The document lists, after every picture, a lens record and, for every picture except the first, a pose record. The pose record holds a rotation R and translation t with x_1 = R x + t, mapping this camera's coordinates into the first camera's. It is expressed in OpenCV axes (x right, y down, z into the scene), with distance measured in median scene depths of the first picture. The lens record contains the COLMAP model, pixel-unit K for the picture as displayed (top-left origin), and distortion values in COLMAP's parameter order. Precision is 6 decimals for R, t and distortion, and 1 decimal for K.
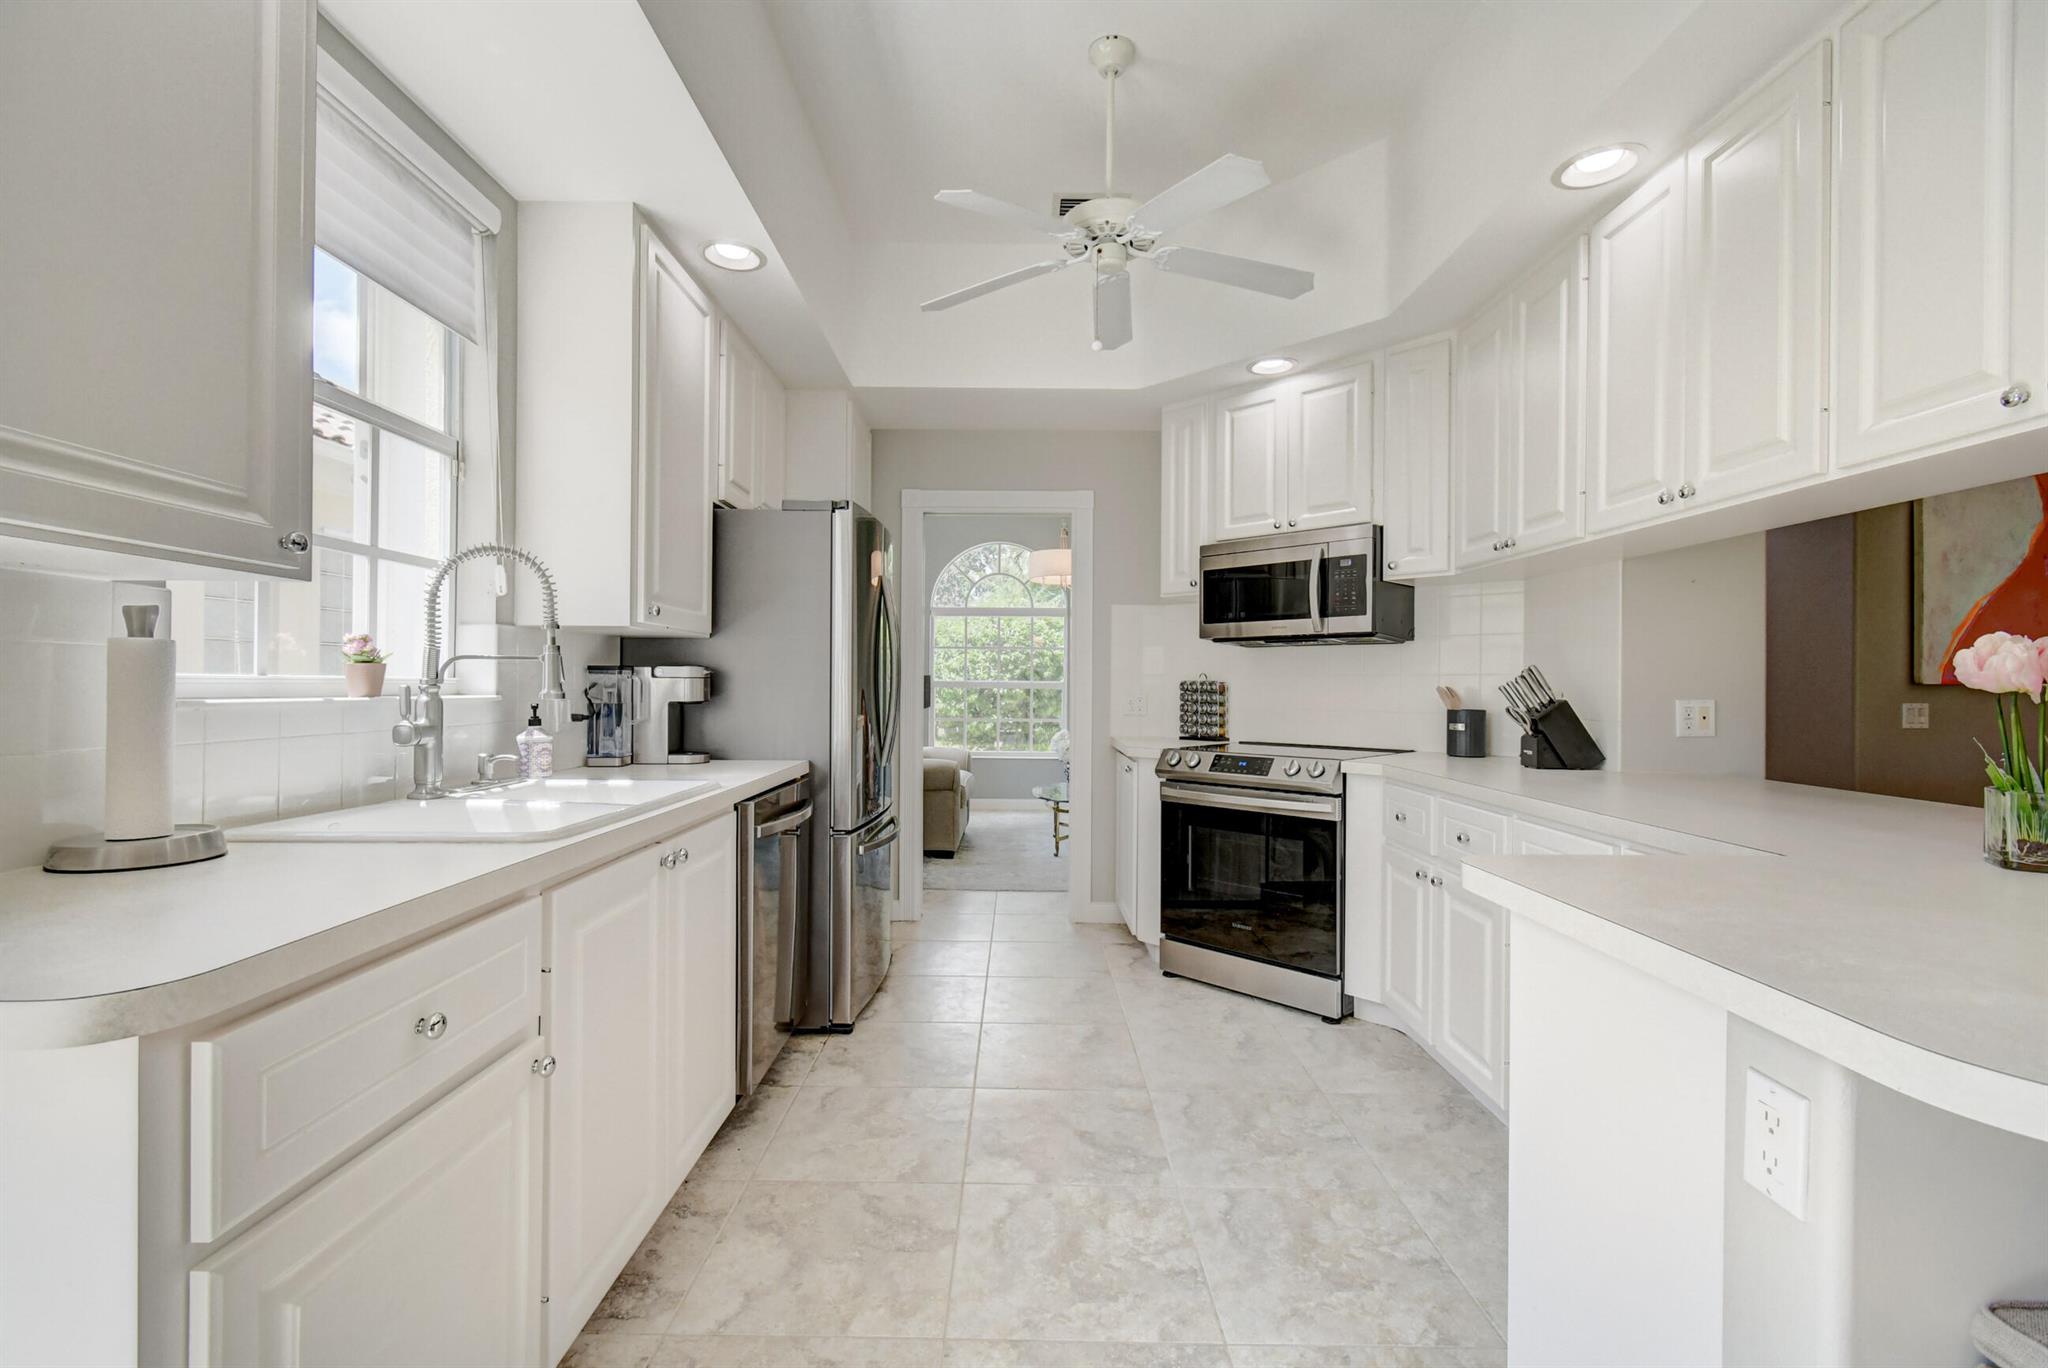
lens RADIAL K [[900.0, 0, 1023.8], [0, 900.0, 683.5], [0, 0, 1]] dist [0.001495, -0.000807]
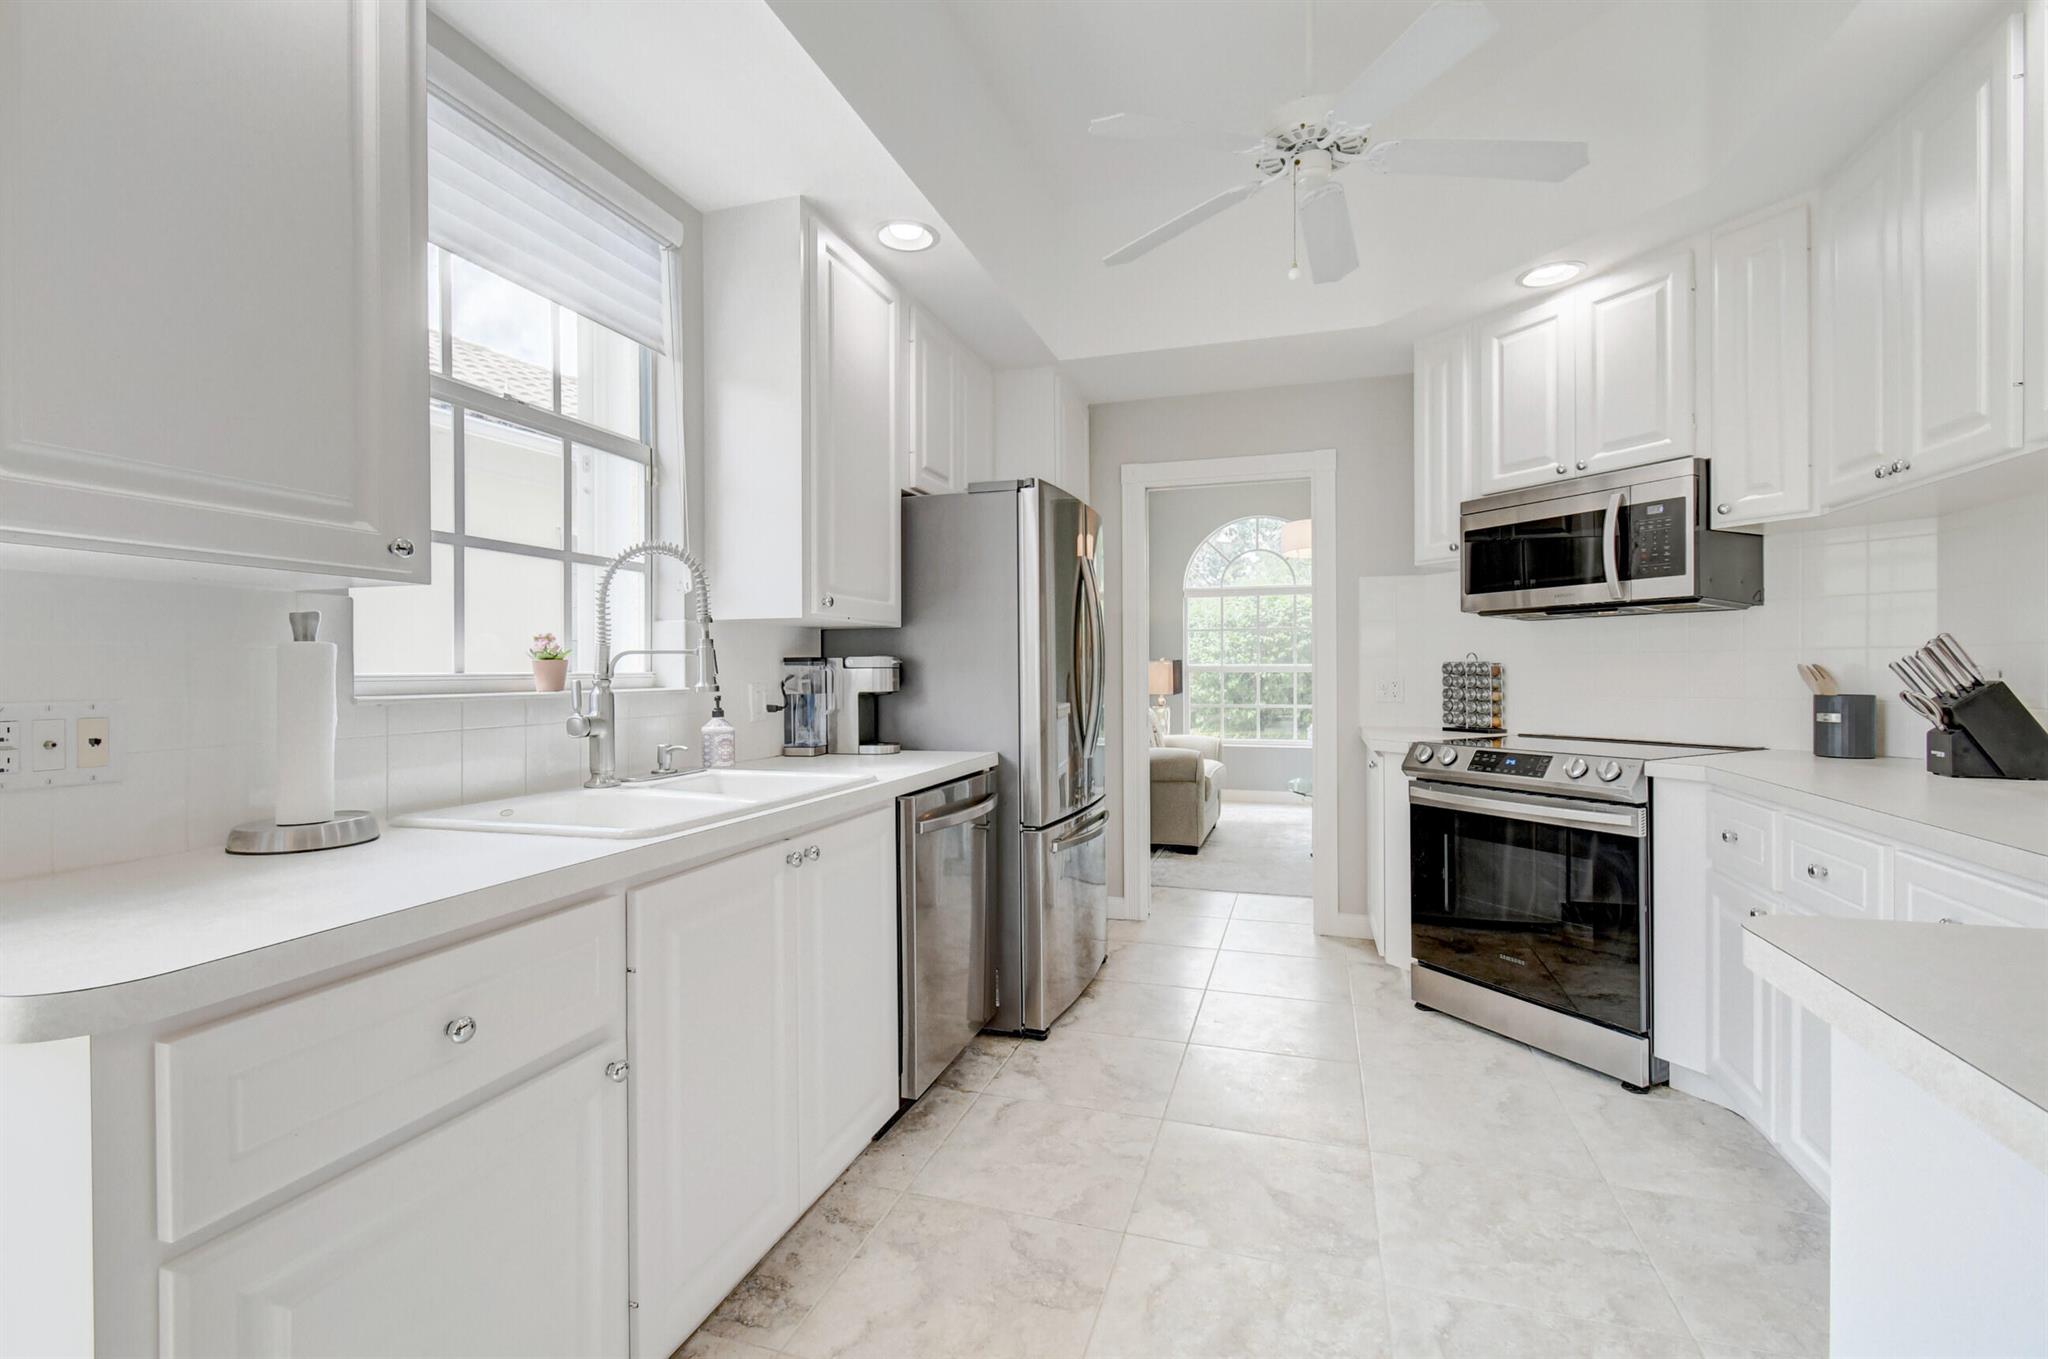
lens RADIAL K [[912.1, 0, 1016.2], [0, 912.1, 675.5], [0, 0, 1]] dist [0.003226, -0.004324]
pose [[0.953104, -0.012067, -0.302403, 0.083209], [0.014317, 0.999884, 0.005227, -0.001342], [0.302305, -0.009311, 0.953166, 0.086481]]
